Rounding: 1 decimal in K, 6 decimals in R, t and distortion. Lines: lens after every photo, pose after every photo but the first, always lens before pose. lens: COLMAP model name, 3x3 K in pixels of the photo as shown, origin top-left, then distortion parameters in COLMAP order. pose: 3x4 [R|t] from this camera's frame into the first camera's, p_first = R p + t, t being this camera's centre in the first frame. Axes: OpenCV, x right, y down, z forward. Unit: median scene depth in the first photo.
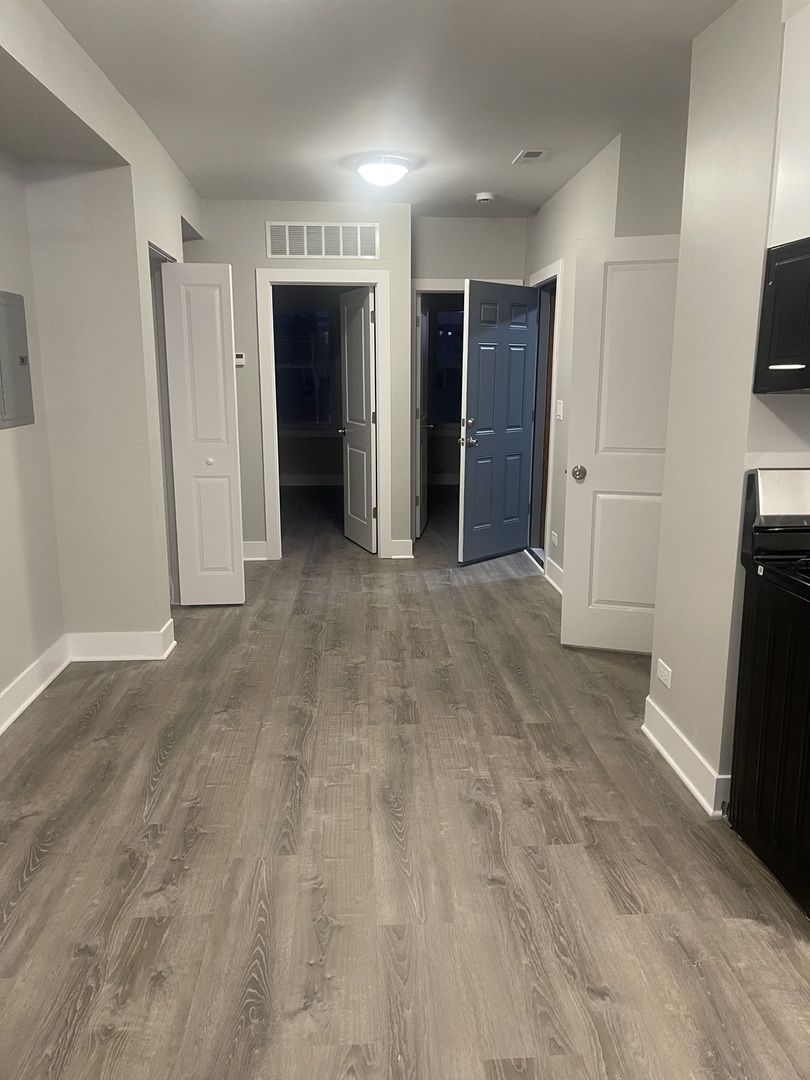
lens RADIAL K [[813.7, 0, 413.1], [0, 813.7, 528.9], [0, 0, 1]] dist [0.059290, -0.085716]
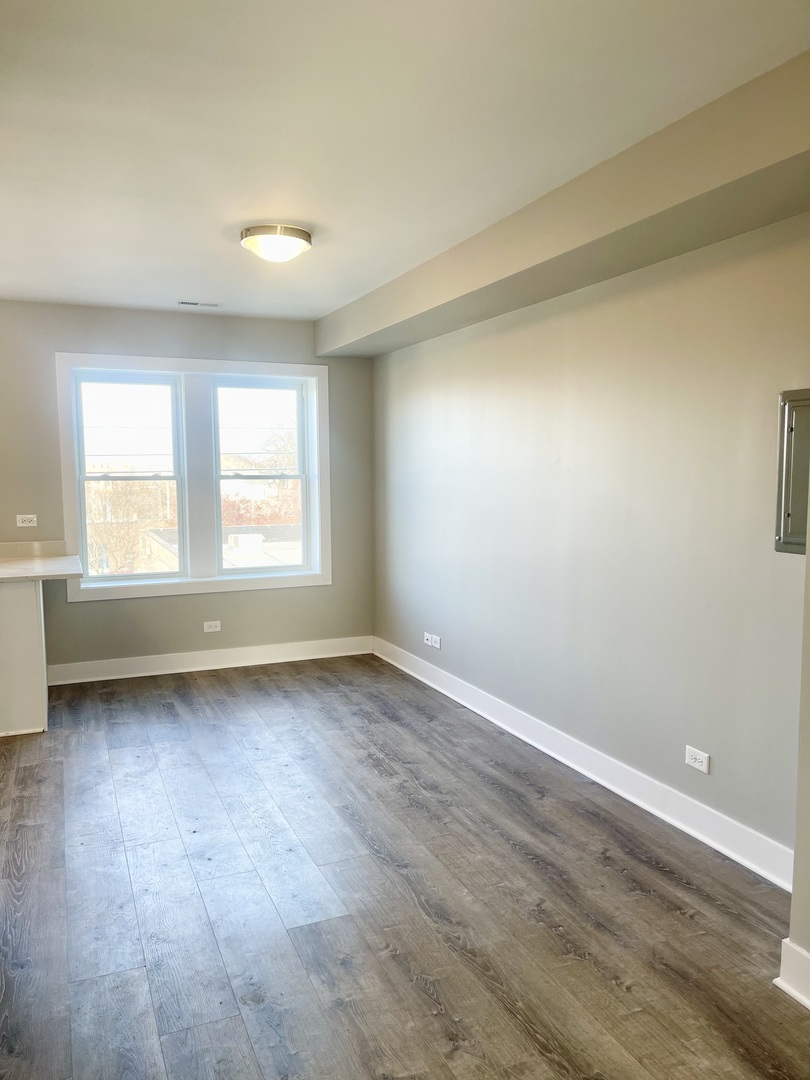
lens RADIAL K [[813.7, 0, 408.1], [0, 813.7, 537.4], [0, 0, 1]] dist [0.059290, -0.085716]
pose [[-0.945134, 0.027268, -0.325542, 0.192211], [-0.064254, 0.961528, 0.267087, -0.449101], [0.320300, 0.273351, -0.907021, 2.176797]]
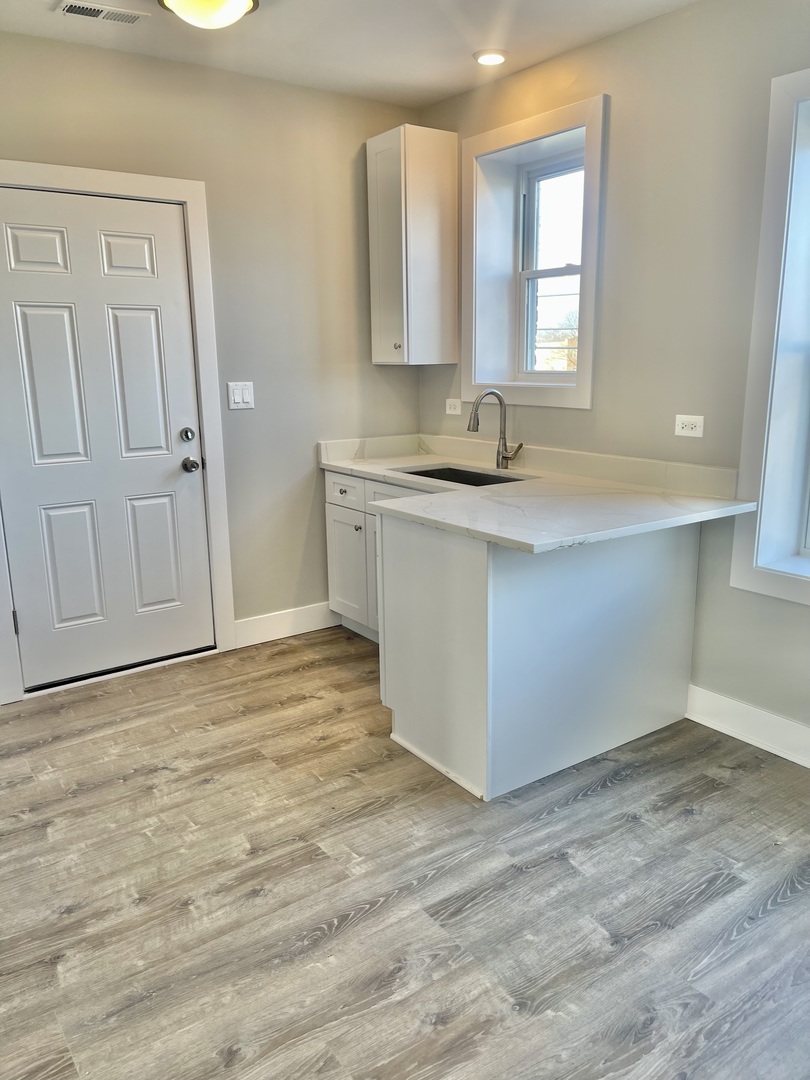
lens RADIAL K [[813.7, 0, 412.7], [0, 813.7, 540.6], [0, 0, 1]] dist [0.059290, -0.085716]
pose [[-0.522234, -0.190559, 0.831239, -0.383879], [0.175405, 0.929873, 0.323371, -0.151562], [-0.834569, 0.314679, -0.452186, 0.814197]]
